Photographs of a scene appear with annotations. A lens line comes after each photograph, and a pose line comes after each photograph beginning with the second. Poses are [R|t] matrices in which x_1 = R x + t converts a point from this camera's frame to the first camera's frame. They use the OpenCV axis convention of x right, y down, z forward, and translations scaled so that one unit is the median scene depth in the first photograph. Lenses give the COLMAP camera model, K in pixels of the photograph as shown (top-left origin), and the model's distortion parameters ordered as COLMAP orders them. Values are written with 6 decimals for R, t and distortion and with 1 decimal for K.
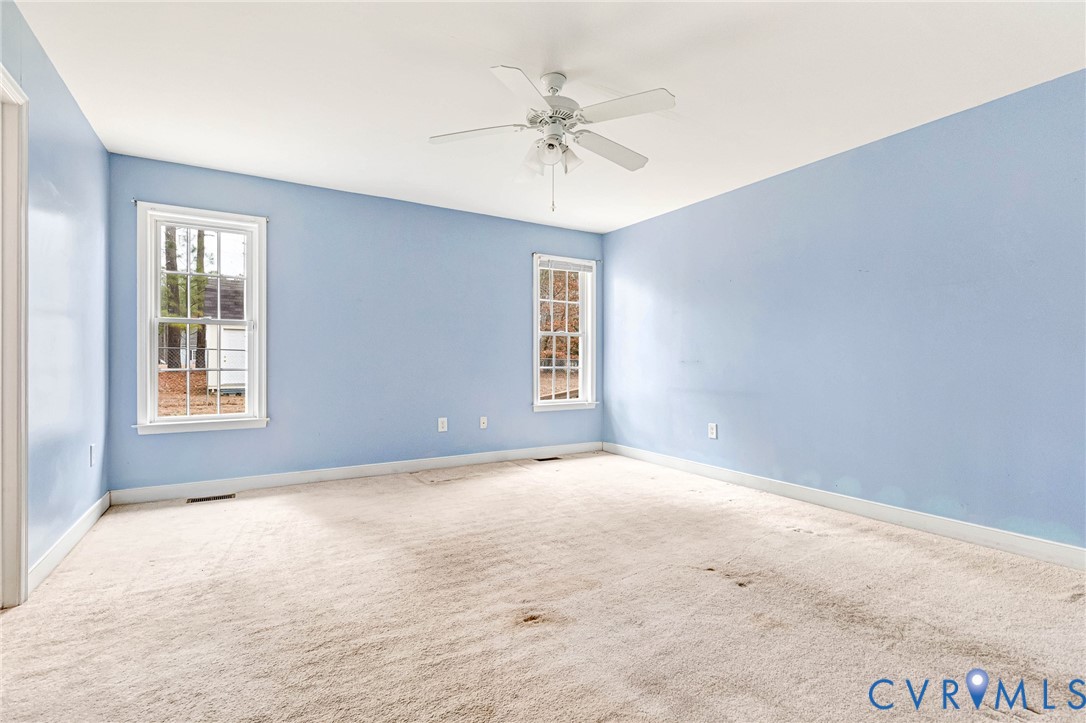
lens RADIAL K [[512.8, 0, 563.2], [0, 512.8, 362.8], [0, 0, 1]] dist [0.004357, -0.002053]
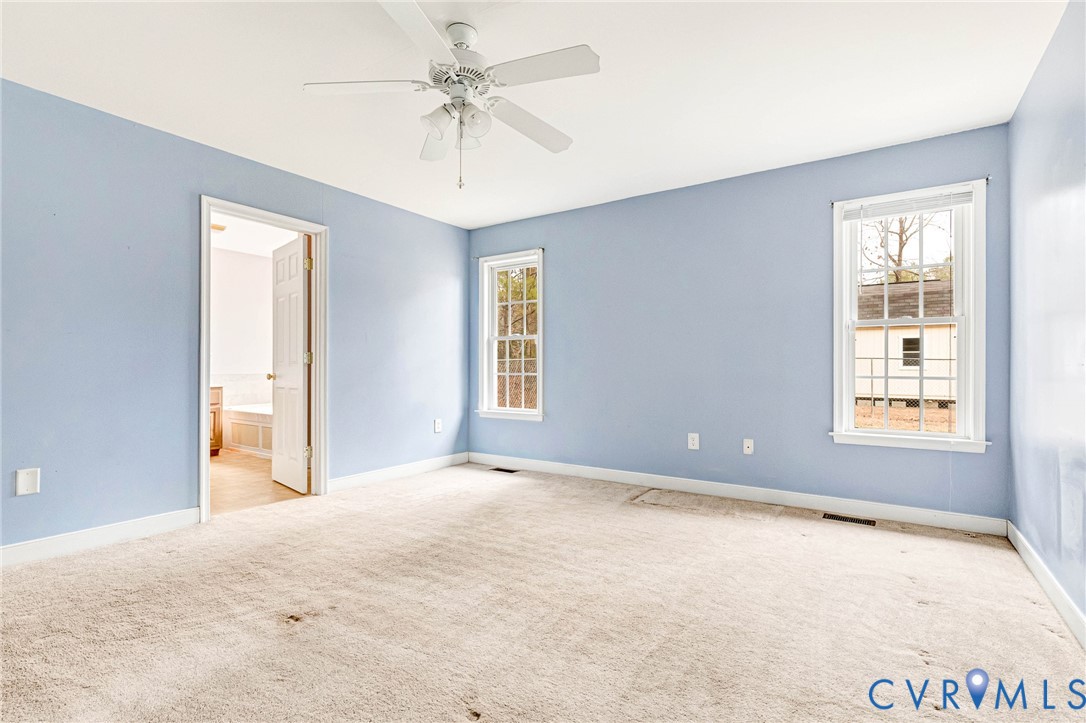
lens RADIAL K [[512.8, 0, 534.1], [0, 512.8, 363.5], [0, 0, 1]] dist [0.004357, -0.002053]
pose [[0.405434, -0.008464, -0.914085, 0.698136], [-0.001728, 0.999948, -0.010025, 0.002021], [0.914123, 0.005644, 0.405398, 0.669684]]
